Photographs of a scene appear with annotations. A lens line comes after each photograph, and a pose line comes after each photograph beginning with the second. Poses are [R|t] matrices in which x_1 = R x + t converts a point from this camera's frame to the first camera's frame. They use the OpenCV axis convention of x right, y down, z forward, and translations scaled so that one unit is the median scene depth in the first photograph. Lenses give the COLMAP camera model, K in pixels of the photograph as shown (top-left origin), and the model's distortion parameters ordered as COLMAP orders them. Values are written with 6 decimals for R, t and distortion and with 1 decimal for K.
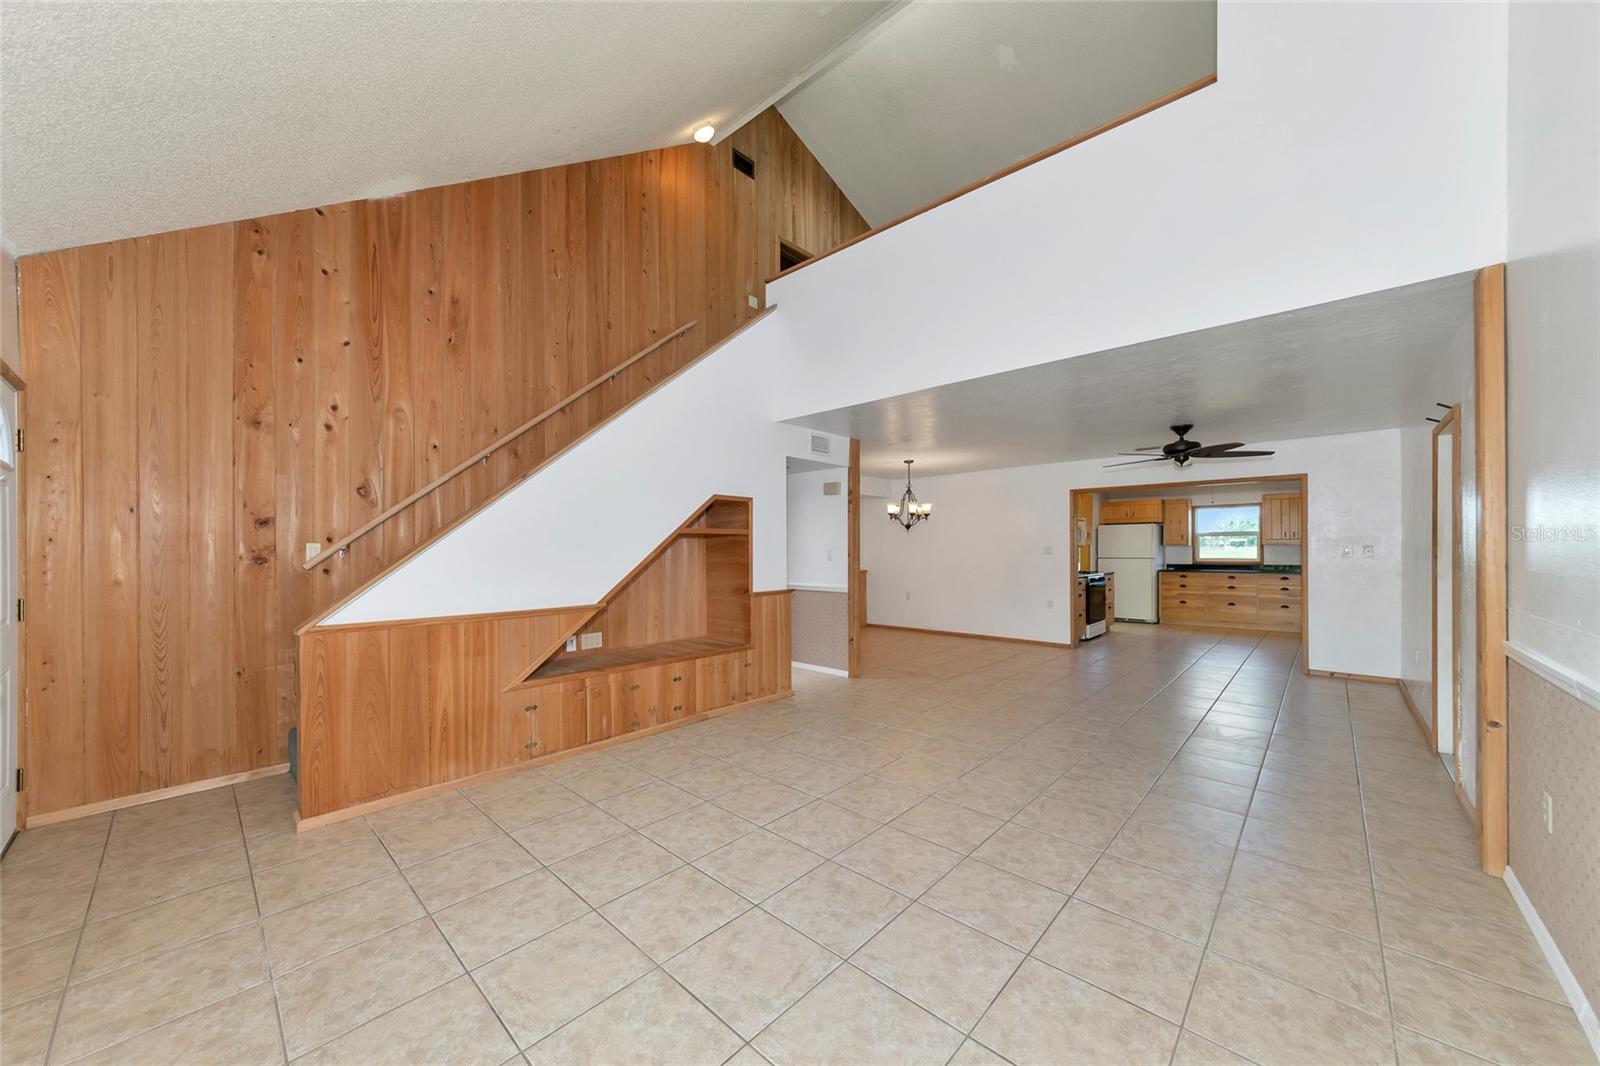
lens RADIAL K [[571.1, 0, 804.5], [0, 571.1, 548.9], [0, 0, 1]] dist [0.000597, 0.000202]
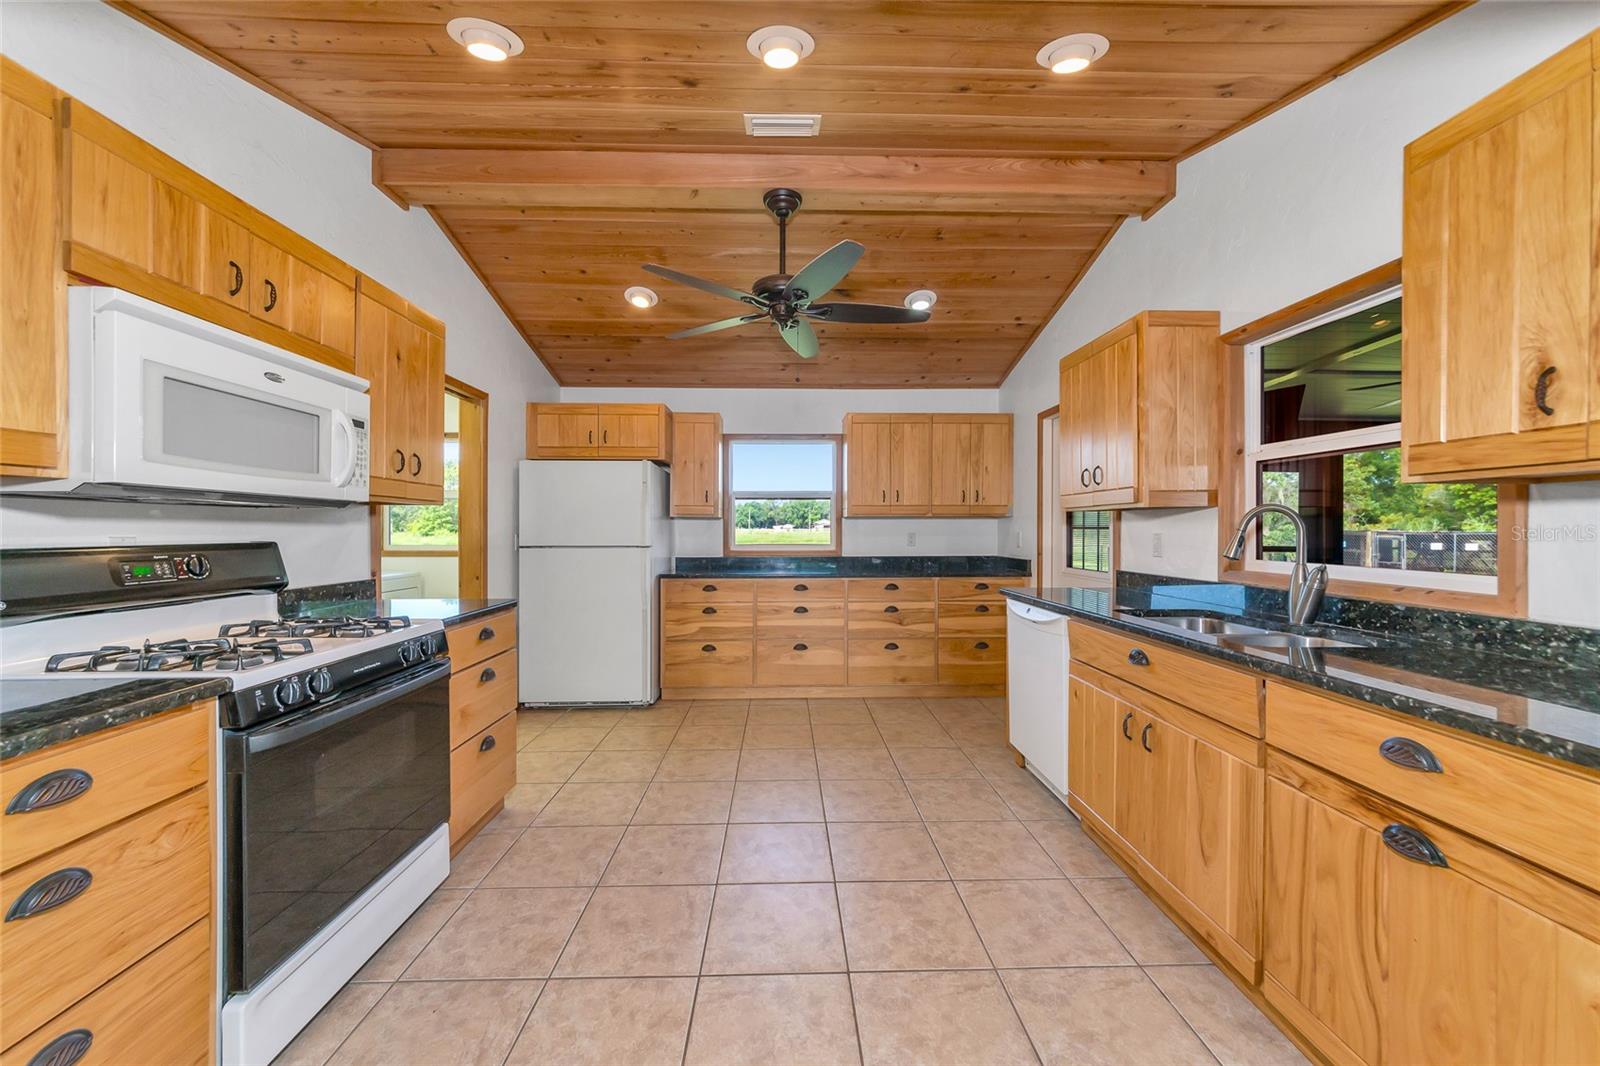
lens RADIAL K [[574.6, 0, 800.0], [0, 574.6, 533.0], [0, 0, 1]] dist [-0.014086, 0.000176]
pose [[0.716598, 0.000077, 0.697487, 1.004298], [-0.003391, 0.999989, 0.003374, 0.012129], [-0.697479, -0.004783, 0.716590, 1.574015]]
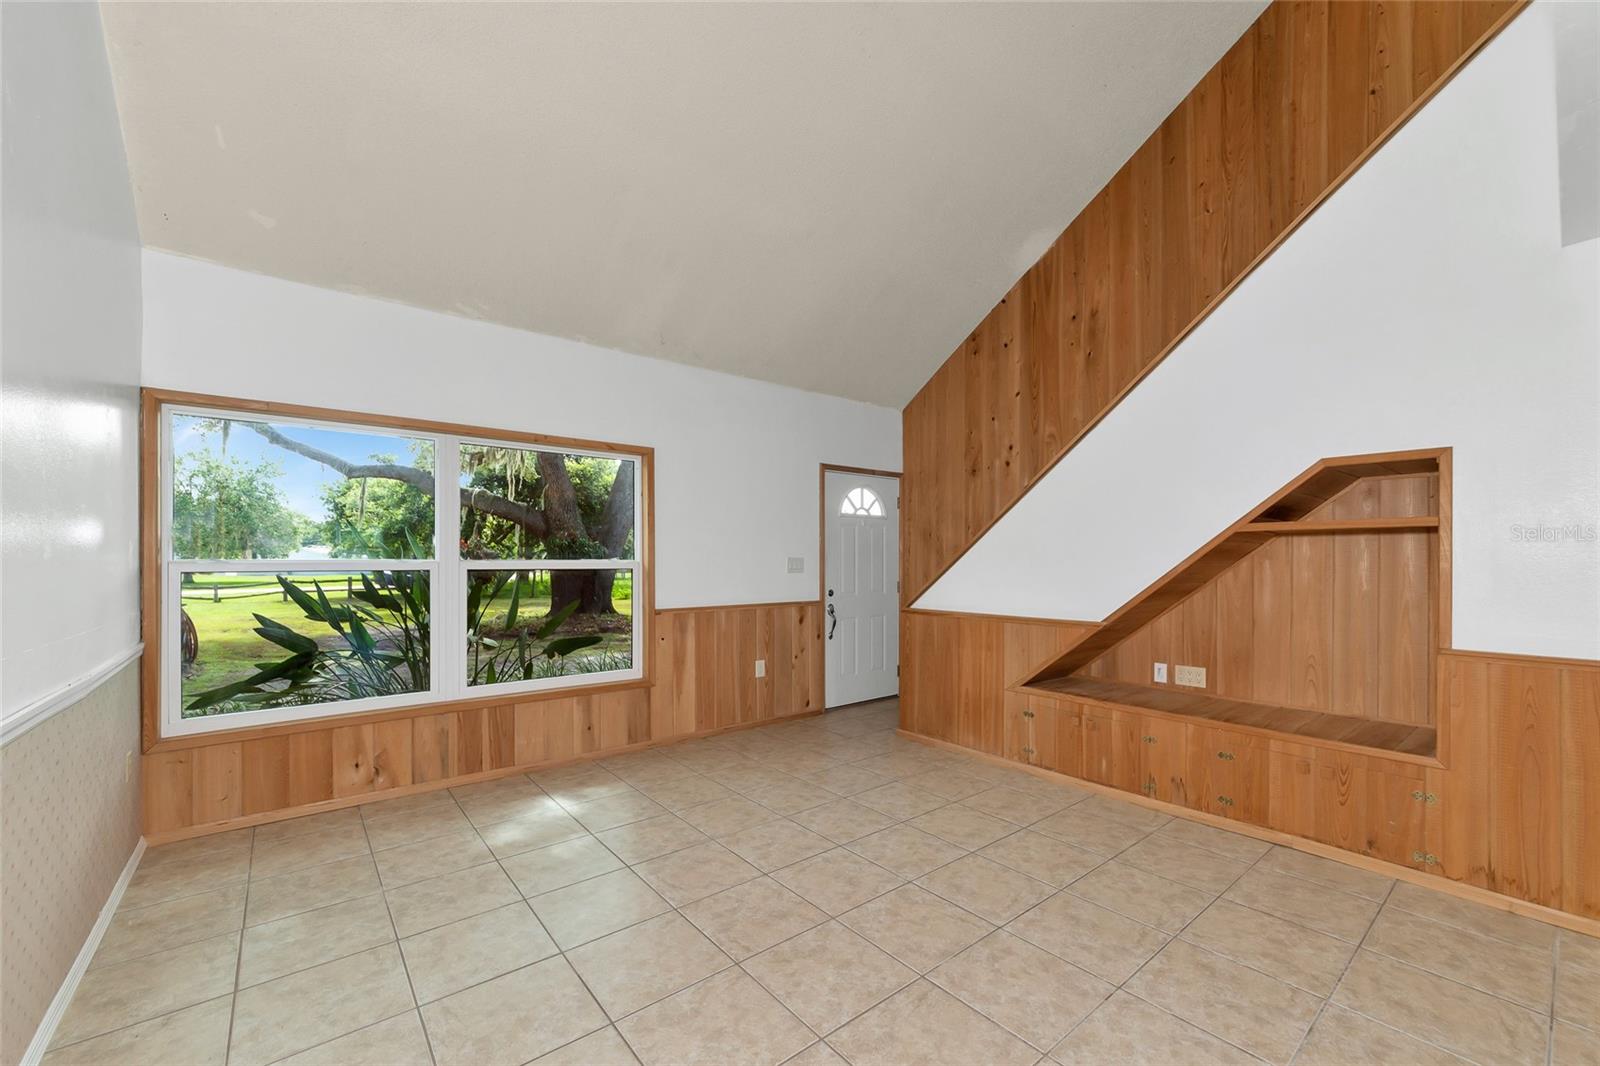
lens RADIAL K [[640.1, 0, 799.4], [0, 640.1, 558.7], [0, 0, 1]] dist [-0.001165, -0.000150]
pose [[-0.145934, 0.005005, -0.989282, 0.601633], [0.000043, 0.999987, 0.005053, -0.002700], [0.989294, 0.000694, -0.145932, 0.652667]]
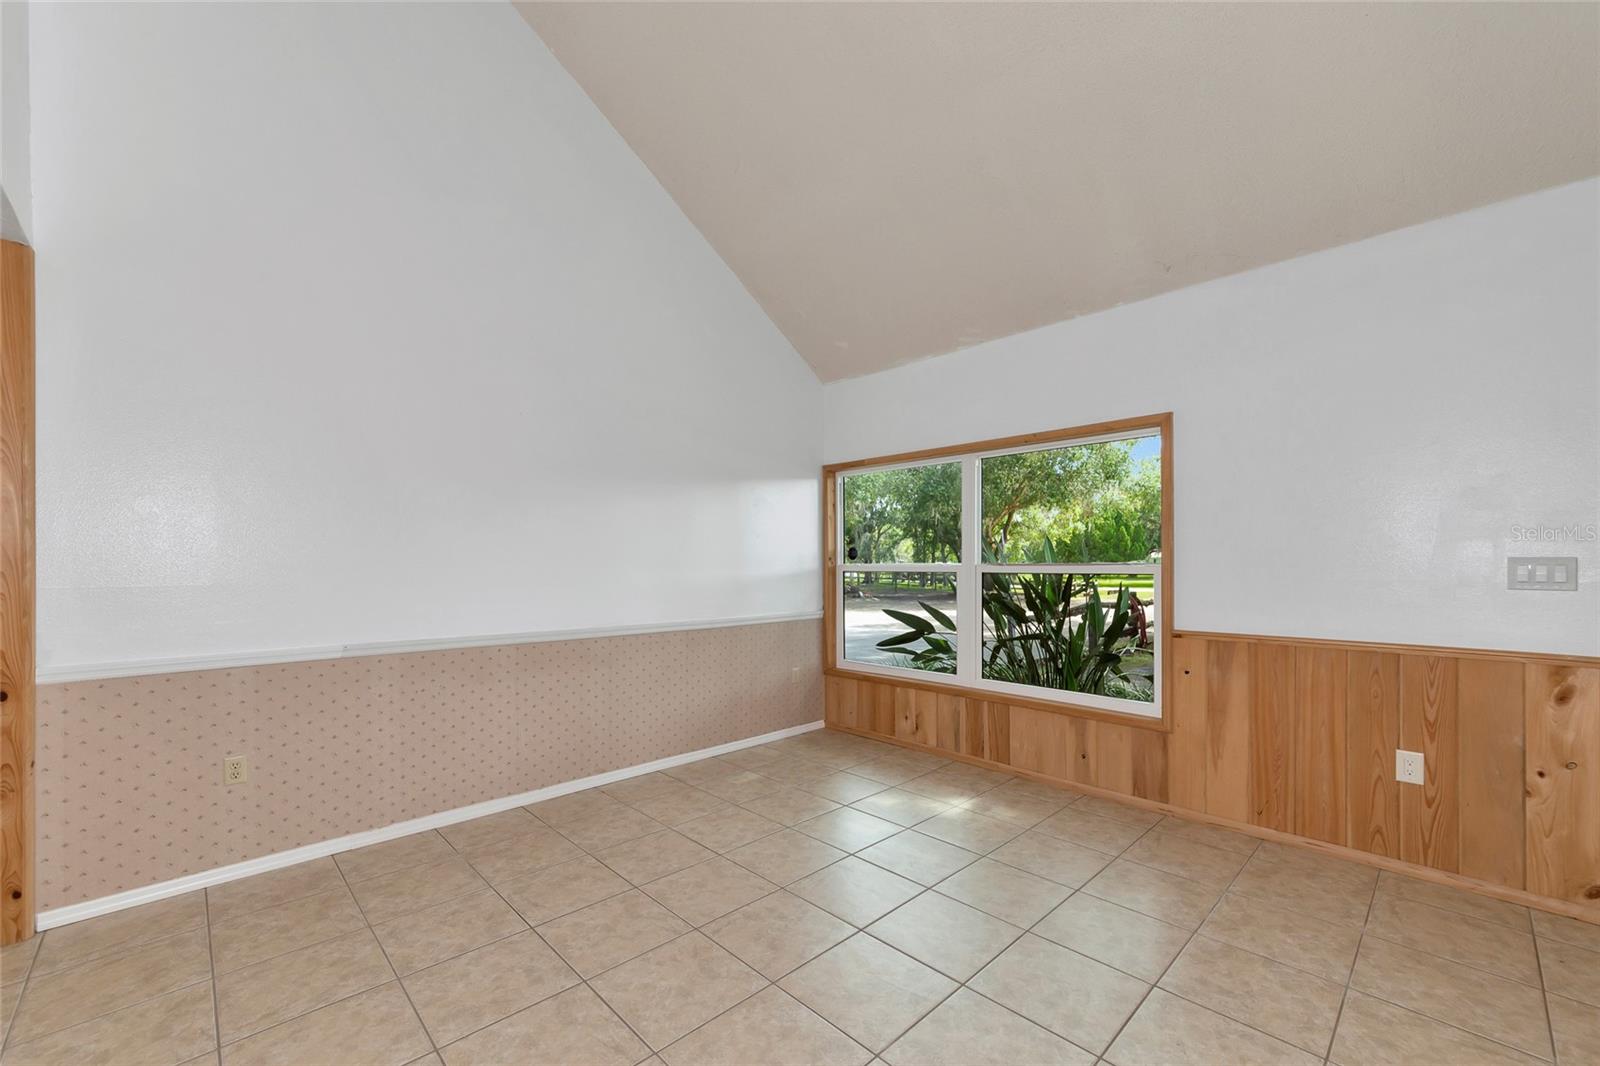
lens RADIAL K [[645.6, 0, 802.3], [0, 645.6, 564.2], [0, 0, 1]] dist [-0.001317, -0.000113]
pose [[-0.998150, 0.008271, 0.060243, -0.029438], [0.008254, 0.999966, -0.000524, 0.003075], [-0.060245, -0.000026, -0.998184, 1.093917]]
